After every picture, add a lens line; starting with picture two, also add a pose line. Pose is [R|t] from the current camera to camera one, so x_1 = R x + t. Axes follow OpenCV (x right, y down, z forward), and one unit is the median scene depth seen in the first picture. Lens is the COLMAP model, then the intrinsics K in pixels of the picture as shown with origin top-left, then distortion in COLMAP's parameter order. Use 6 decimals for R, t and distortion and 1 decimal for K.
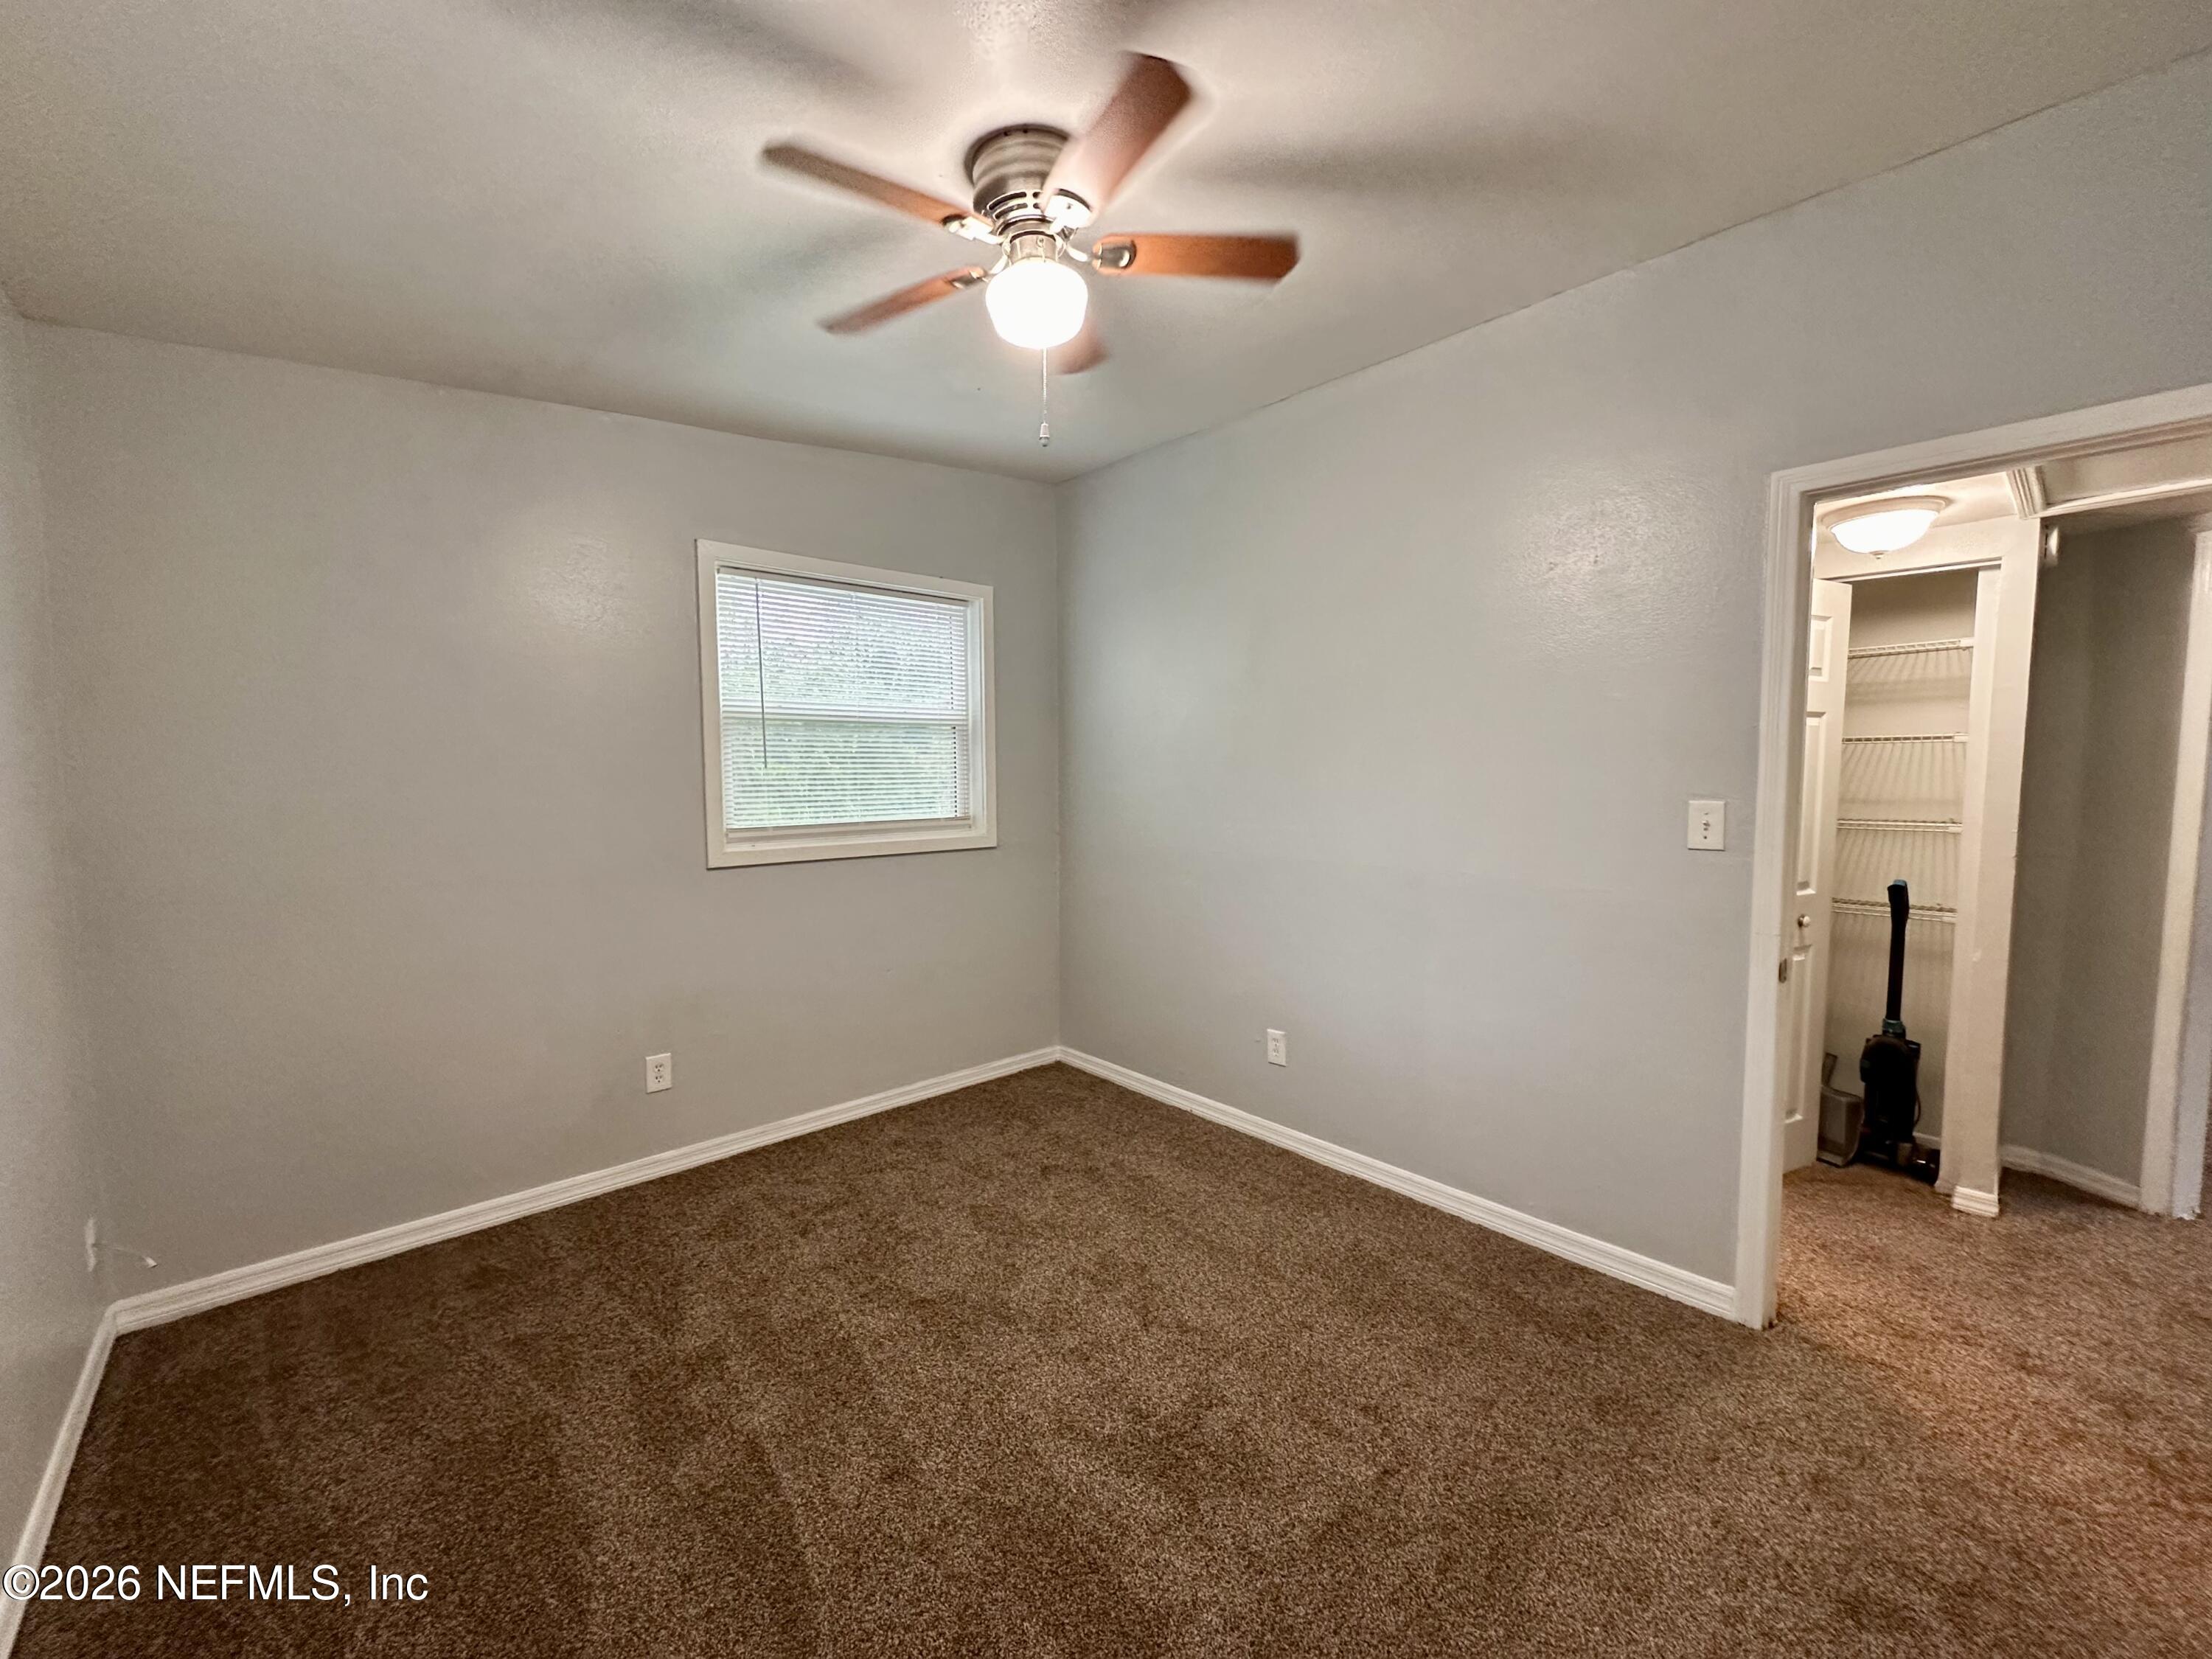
lens RADIAL K [[878.4, 0, 1105.4], [0, 878.4, 834.9], [0, 0, 1]] dist [-0.006337, 0.000149]
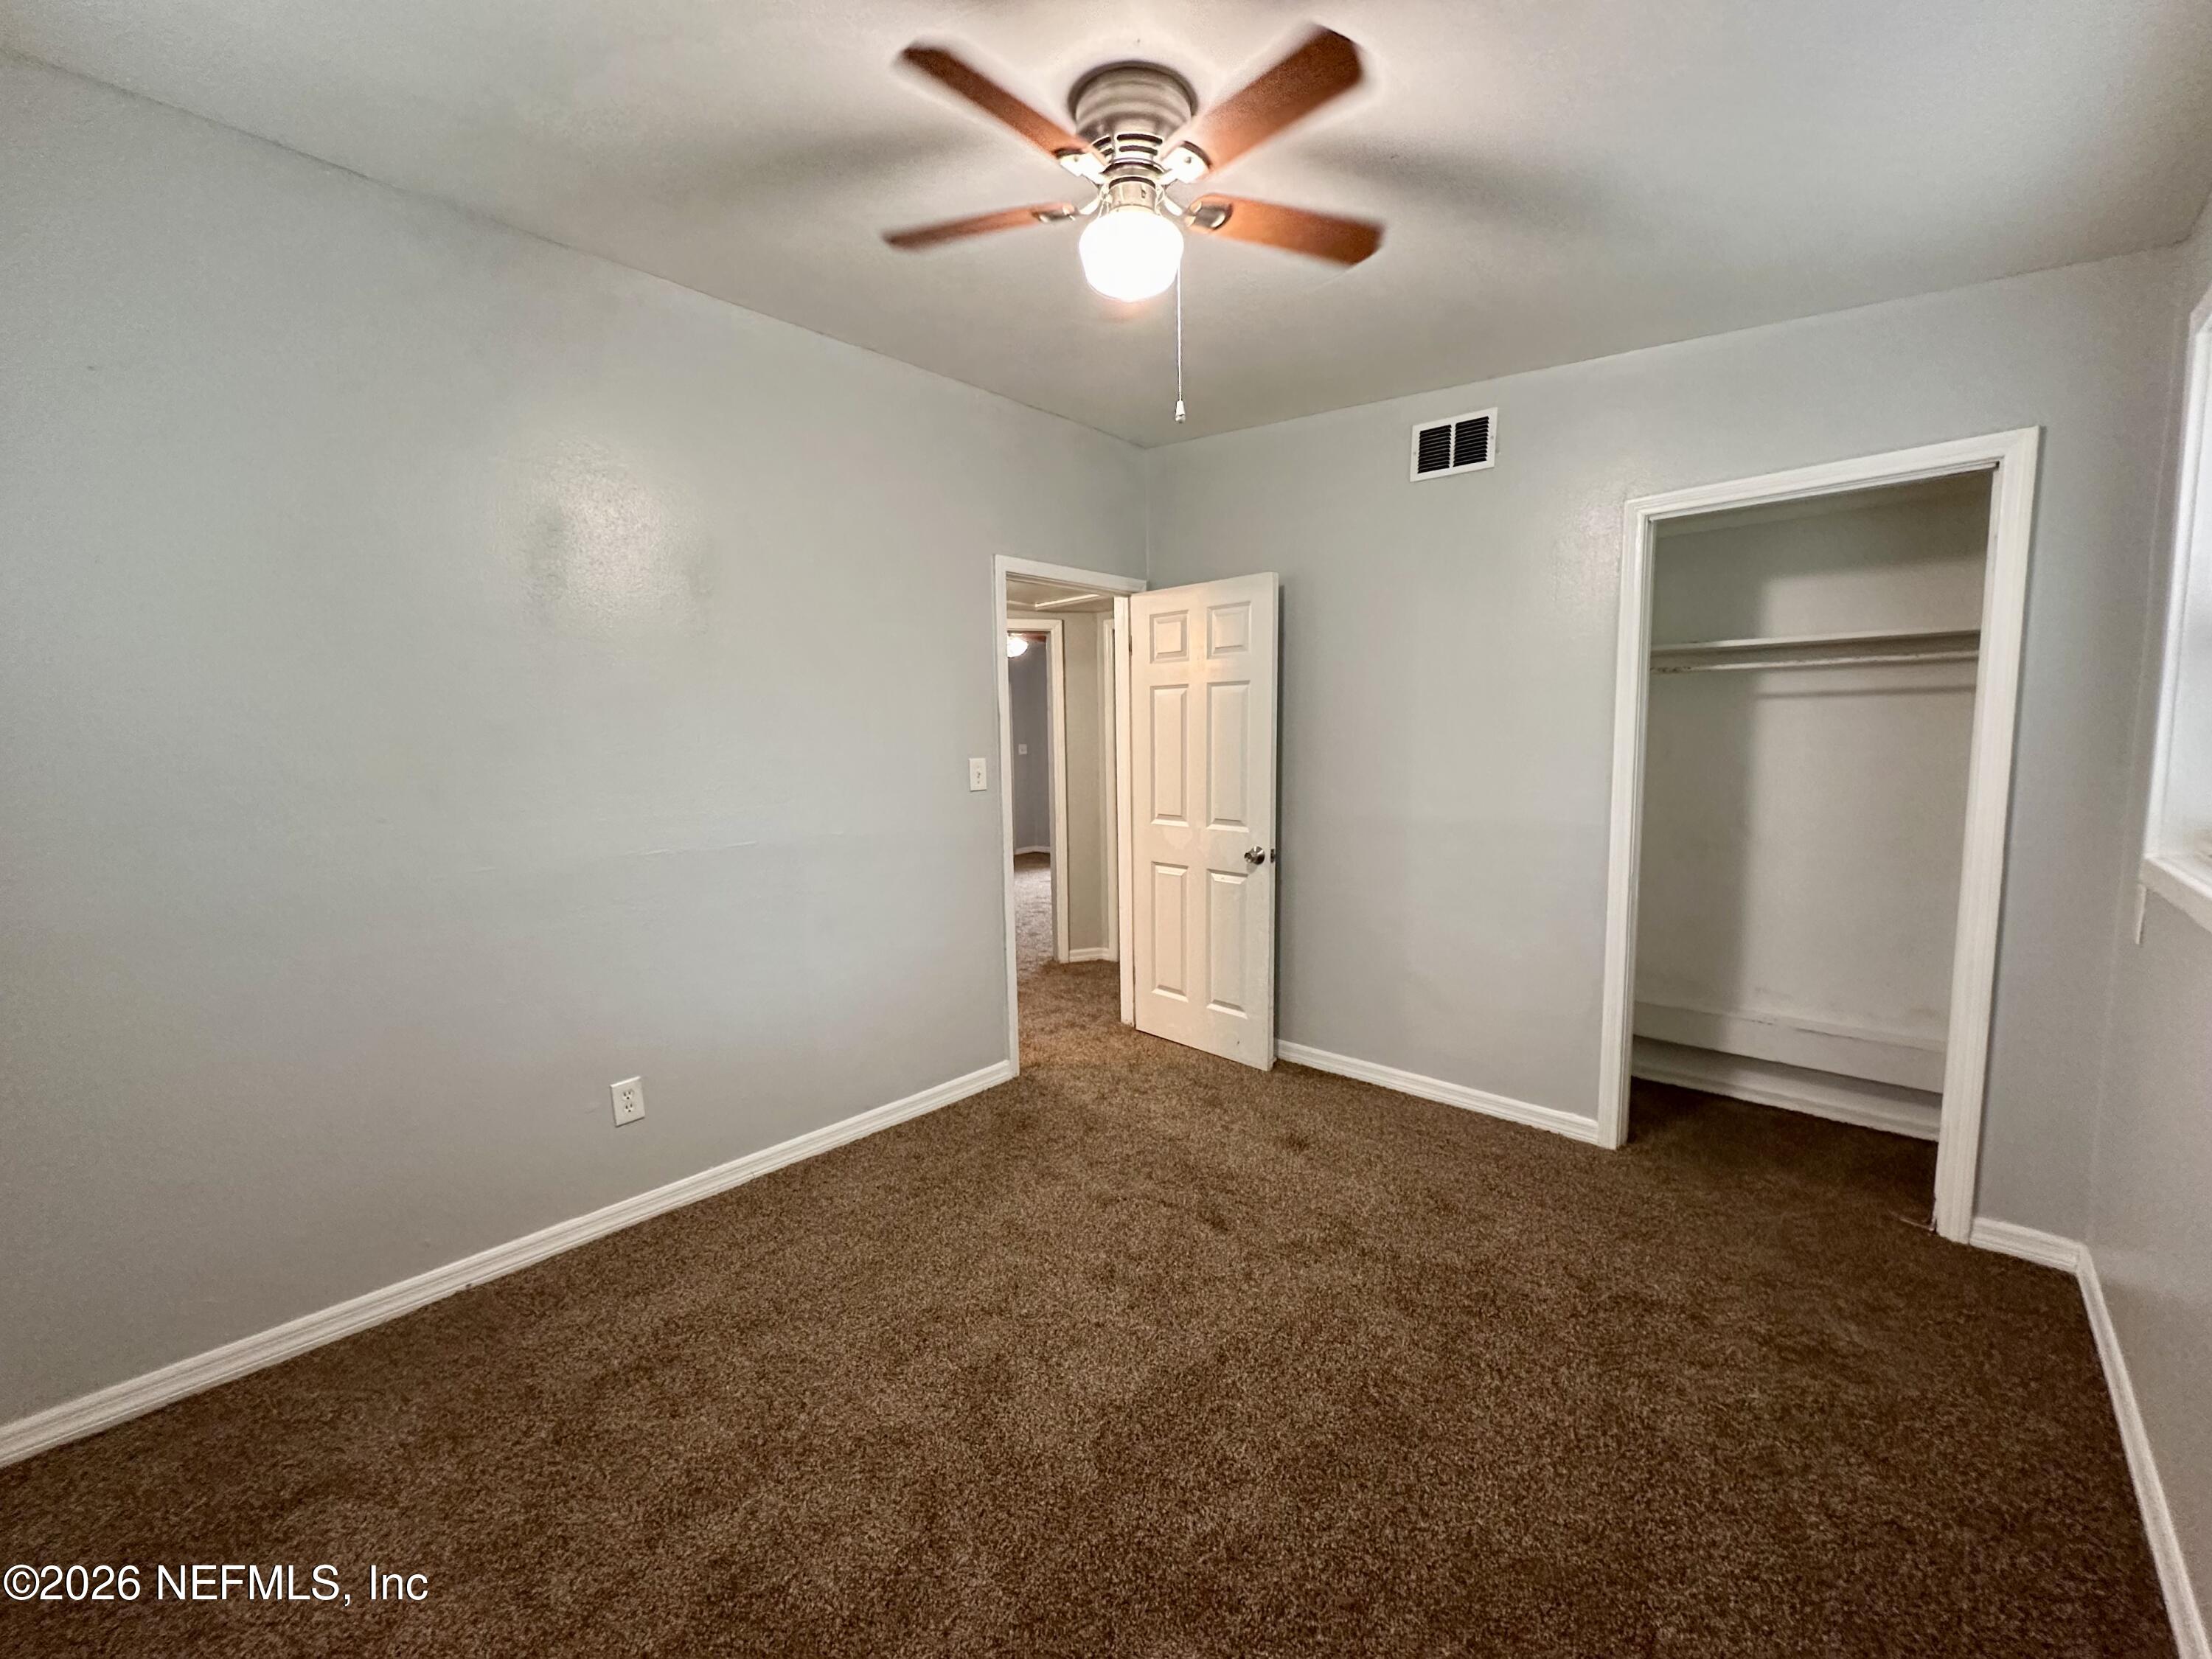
lens RADIAL K [[878.4, 0, 1105.4], [0, 878.4, 834.9], [0, 0, 1]] dist [-0.006337, 0.000149]
pose [[-0.078129, -0.108588, 0.991012, -0.810062], [0.093849, 0.988835, 0.115749, -0.059965], [-0.992516, 0.102048, -0.067066, 0.837815]]
